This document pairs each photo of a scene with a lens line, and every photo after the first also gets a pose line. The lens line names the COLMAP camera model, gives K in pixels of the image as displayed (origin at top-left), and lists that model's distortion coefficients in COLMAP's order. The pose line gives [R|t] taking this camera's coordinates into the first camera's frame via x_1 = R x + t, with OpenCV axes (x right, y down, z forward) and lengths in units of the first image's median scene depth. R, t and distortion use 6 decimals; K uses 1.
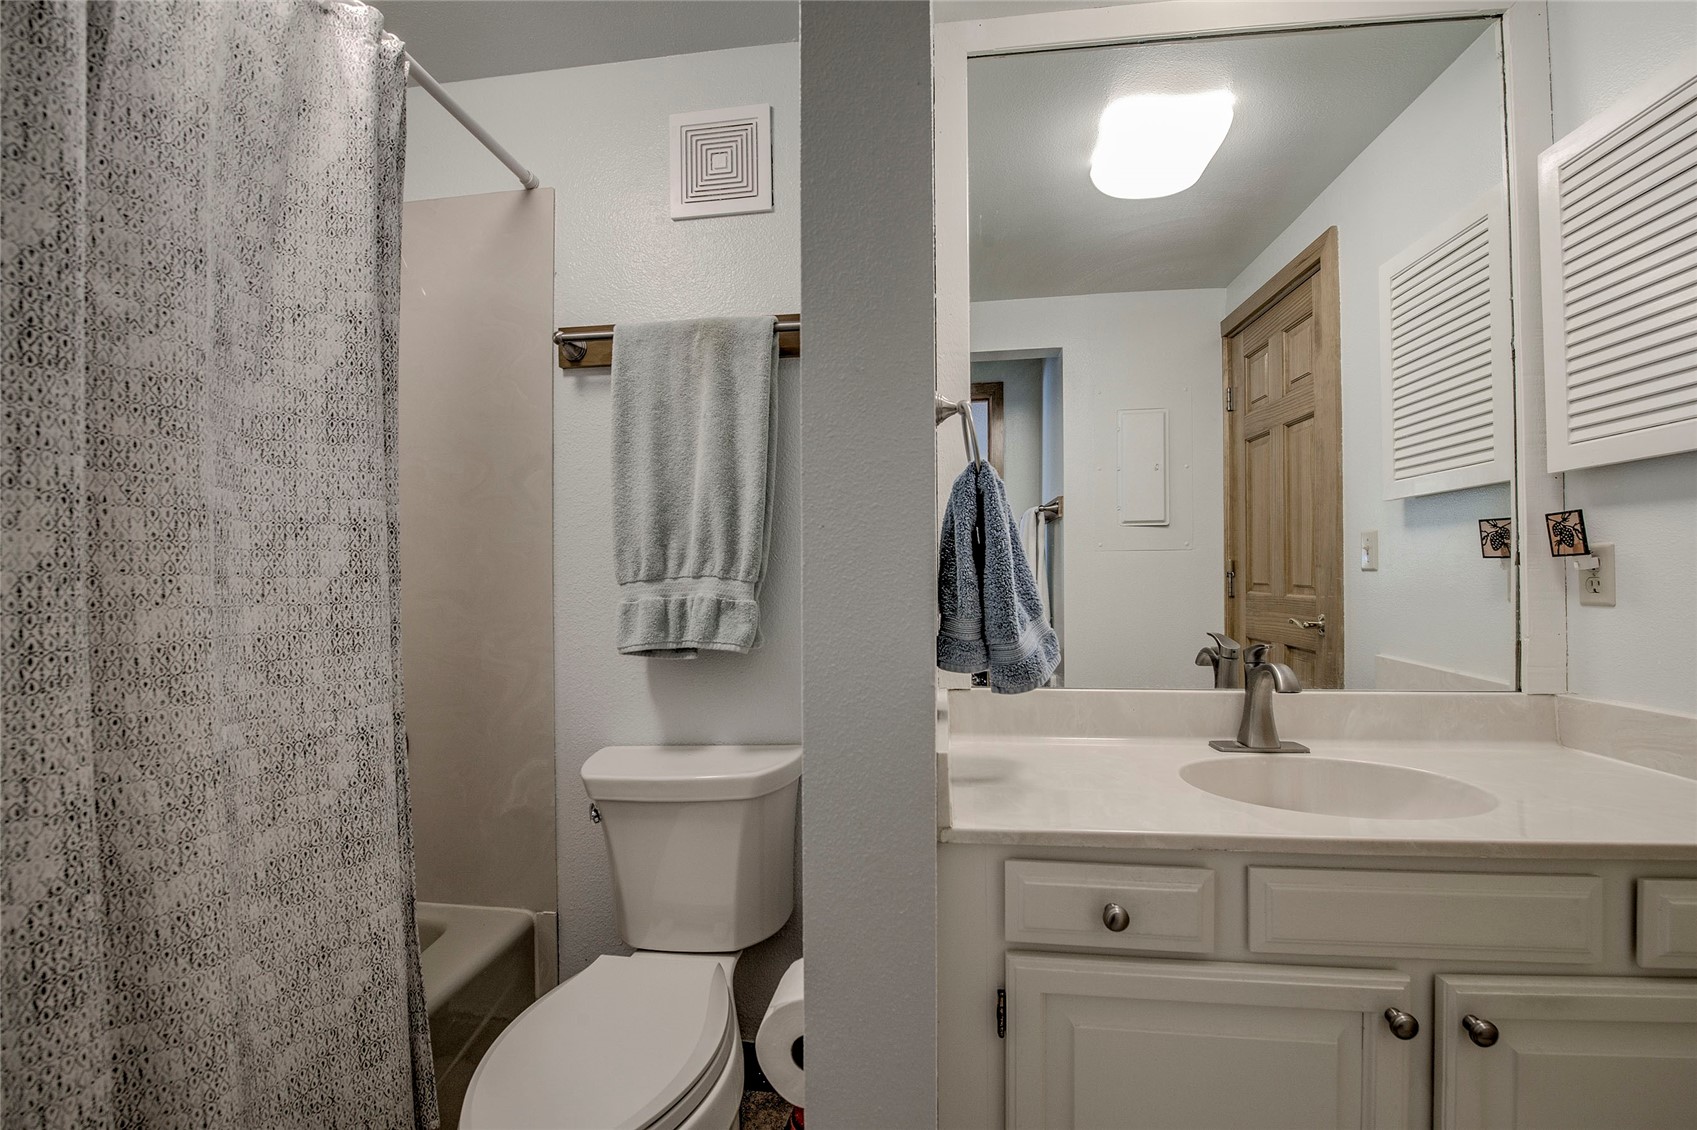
lens RADIAL K [[692.1, 0, 845.5], [0, 692.1, 573.9], [0, 0, 1]] dist [-0.012053, -0.002437]
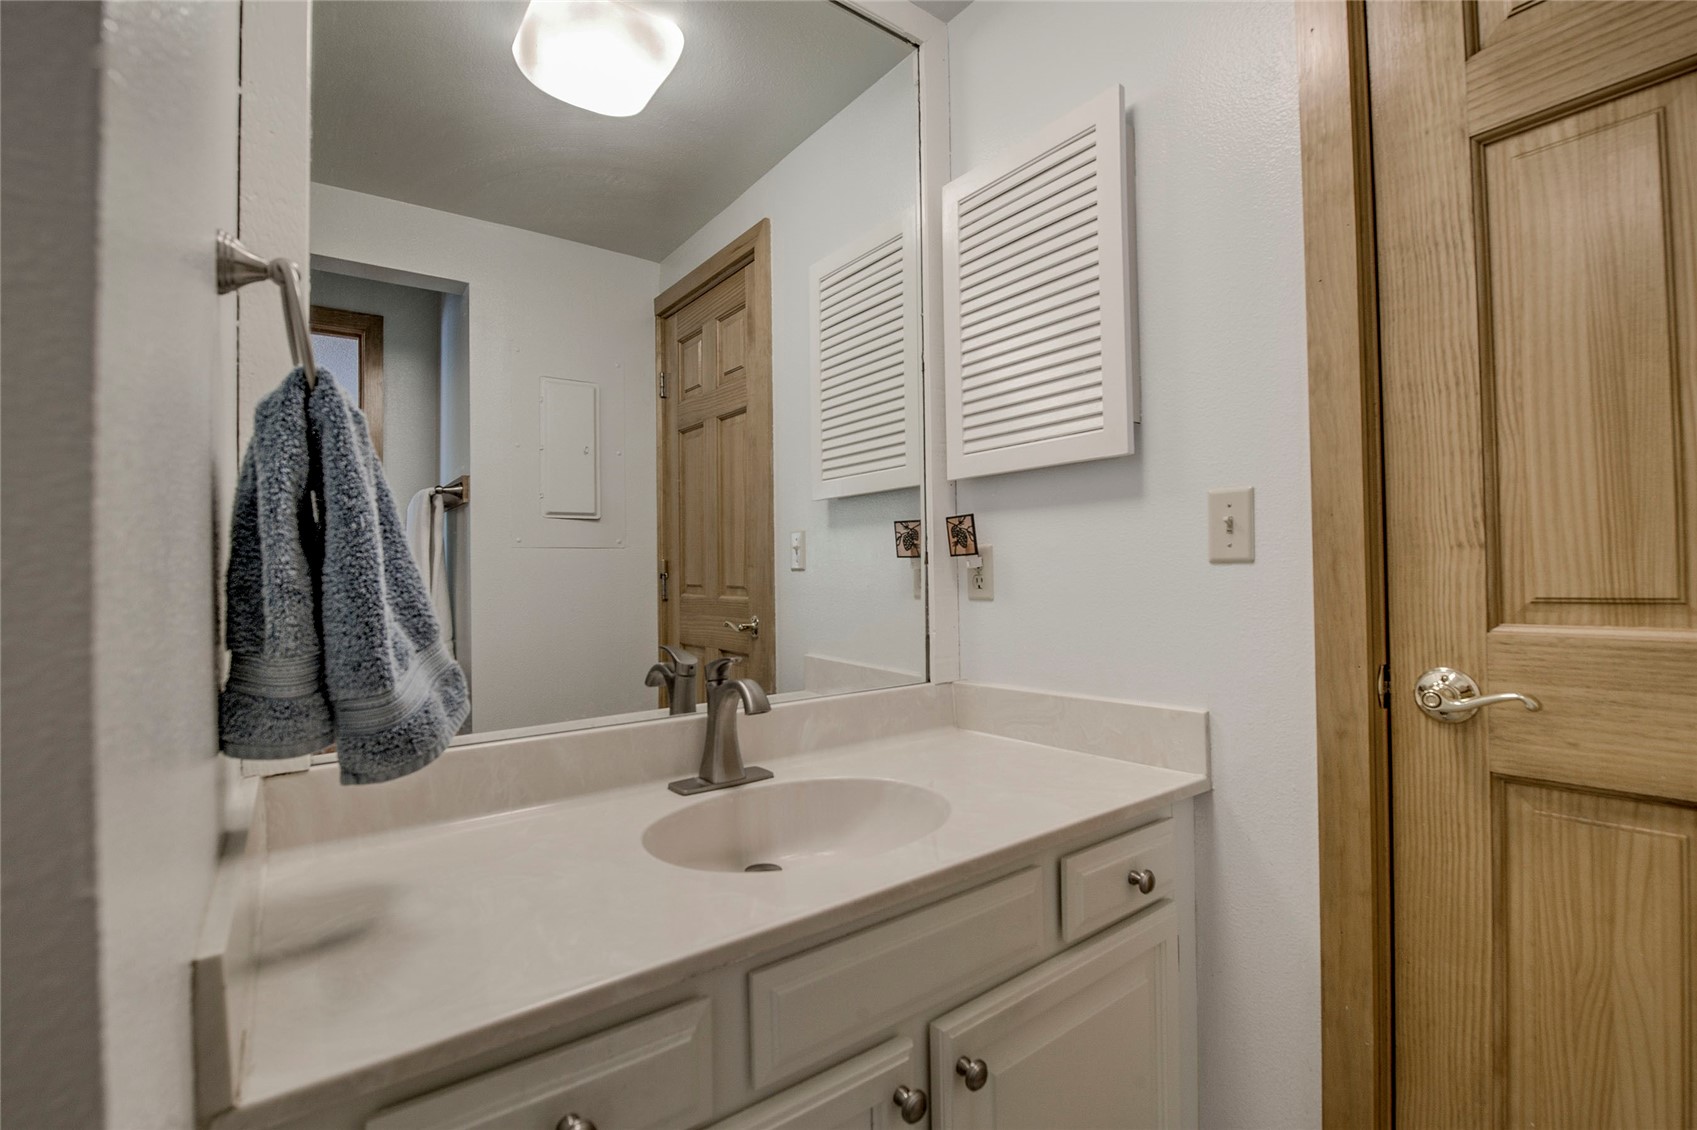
lens RADIAL K [[743.0, 0, 843.0], [0, 743.0, 566.0], [0, 0, 1]] dist [-0.015257, -0.001311]
pose [[0.714107, 0.002991, 0.700030, 0.076174], [0.007898, 0.999893, -0.012330, 0.003316], [-0.699992, 0.014334, 0.714007, 0.259583]]
